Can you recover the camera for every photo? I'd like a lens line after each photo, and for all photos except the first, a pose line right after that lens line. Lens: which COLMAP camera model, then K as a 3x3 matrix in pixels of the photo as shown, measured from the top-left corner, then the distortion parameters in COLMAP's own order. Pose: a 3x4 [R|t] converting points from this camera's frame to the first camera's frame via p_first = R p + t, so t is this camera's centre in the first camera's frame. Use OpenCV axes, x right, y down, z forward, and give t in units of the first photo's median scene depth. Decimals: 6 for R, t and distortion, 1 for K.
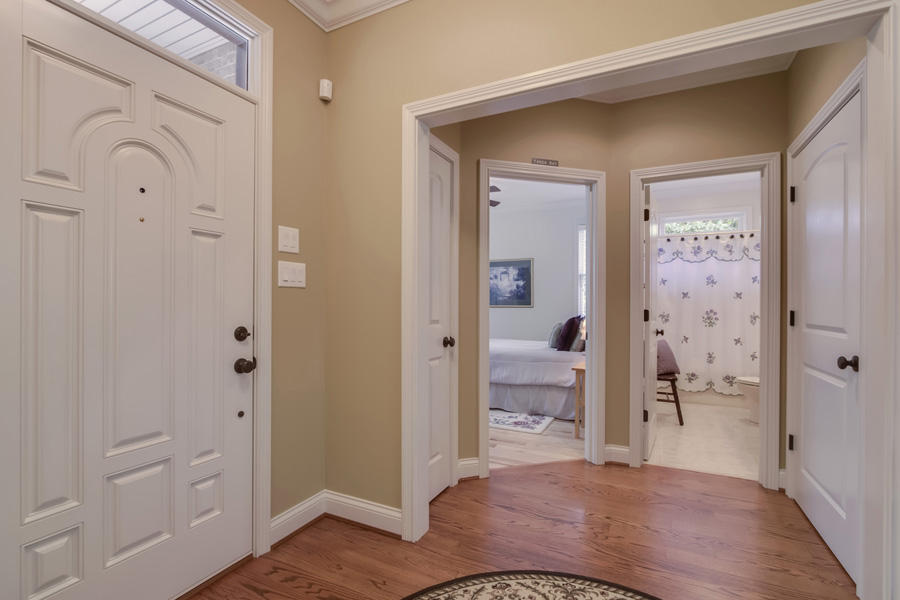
lens RADIAL K [[412.5, 0, 447.3], [0, 412.5, 305.6], [0, 0, 1]] dist [-0.016221, 0.005059]
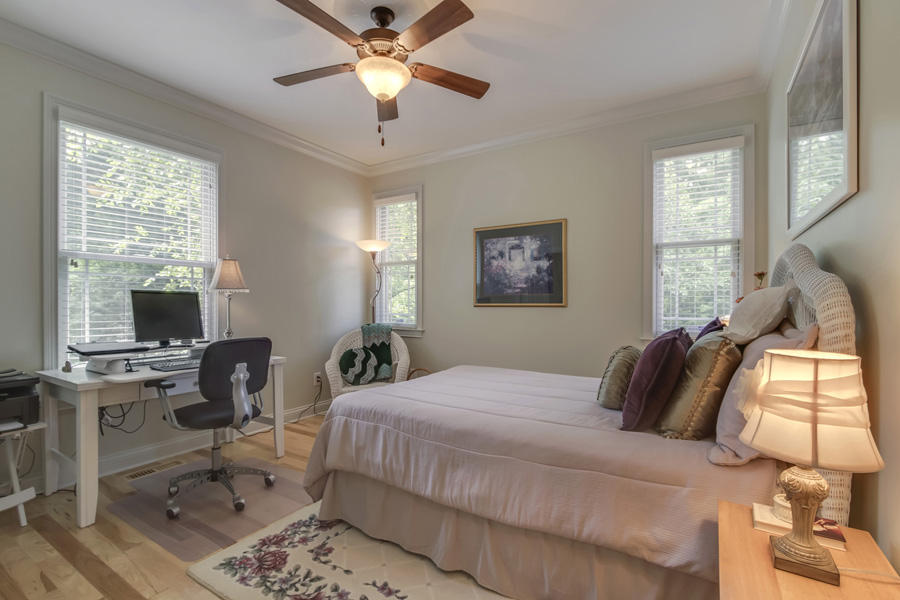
lens RADIAL K [[412.5, 0, 447.3], [0, 412.5, 305.6], [0, 0, 1]] dist [-0.016221, 0.005059]
pose [[0.995344, -0.004108, -0.096303, 0.180286], [0.004418, 0.999986, 0.003002, 0.001015], [0.096289, -0.003413, 0.995348, 0.763214]]
